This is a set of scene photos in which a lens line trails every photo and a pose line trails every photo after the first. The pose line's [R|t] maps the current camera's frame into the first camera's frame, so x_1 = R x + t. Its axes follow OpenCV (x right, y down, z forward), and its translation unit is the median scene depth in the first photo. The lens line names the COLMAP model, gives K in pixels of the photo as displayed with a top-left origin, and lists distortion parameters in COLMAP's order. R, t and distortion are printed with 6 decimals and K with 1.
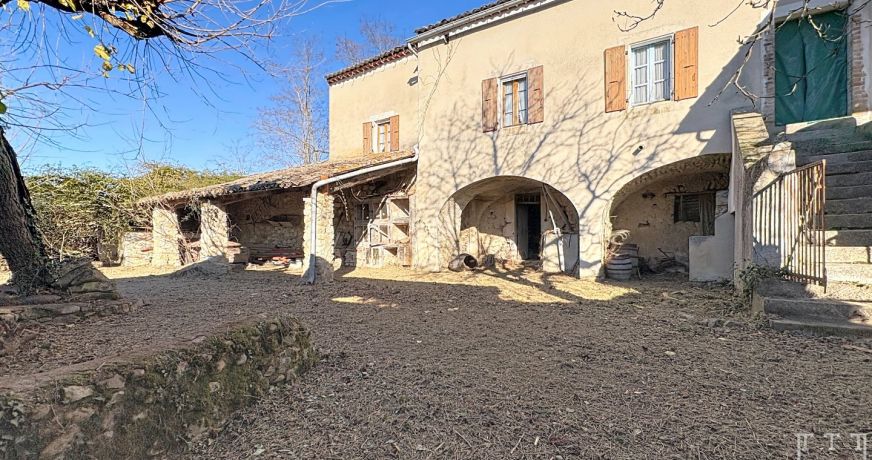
lens RADIAL K [[368.1, 0, 421.9], [0, 368.1, 237.9], [0, 0, 1]] dist [0.001160, -0.000135]
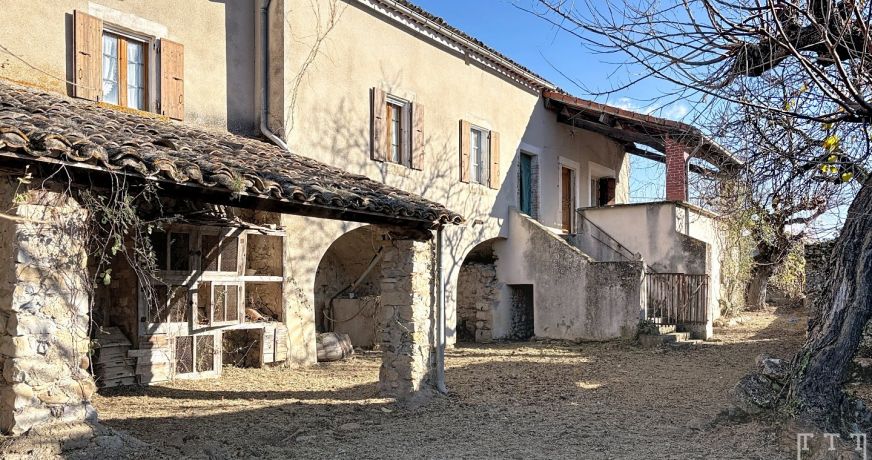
lens RADIAL K [[685.5, 0, 434.1], [0, 685.5, 277.5], [0, 0, 1]] dist [0.060967, -0.066957]
pose [[0.044560, 0.020422, 0.998798, -1.318259], [-0.000532, 0.999791, -0.020418, -0.034131], [-0.999007, 0.000379, 0.044562, 0.937797]]
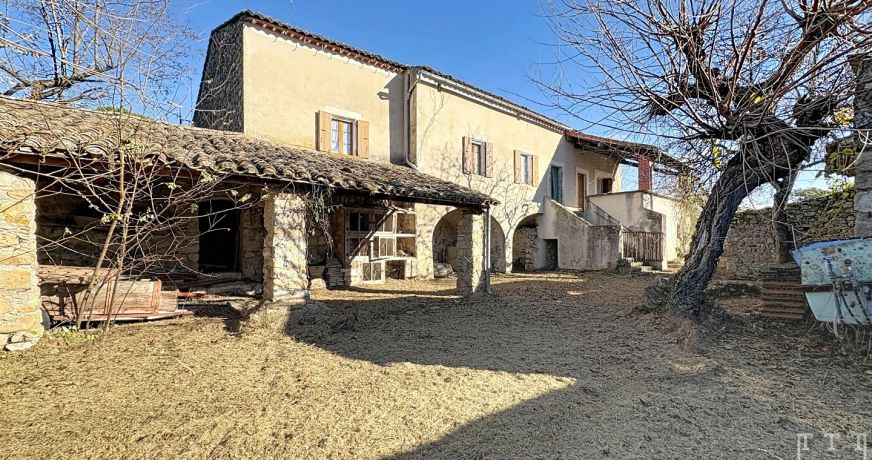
lens RADIAL K [[366.8, 0, 437.0], [0, 366.8, 240.1], [0, 0, 1]] dist [-0.002113, 0.000517]
pose [[0.276803, 0.014031, 0.960824, -1.334986], [-0.001746, 0.999899, -0.014099, -0.020578], [-0.960925, 0.002225, 0.276799, 0.817064]]
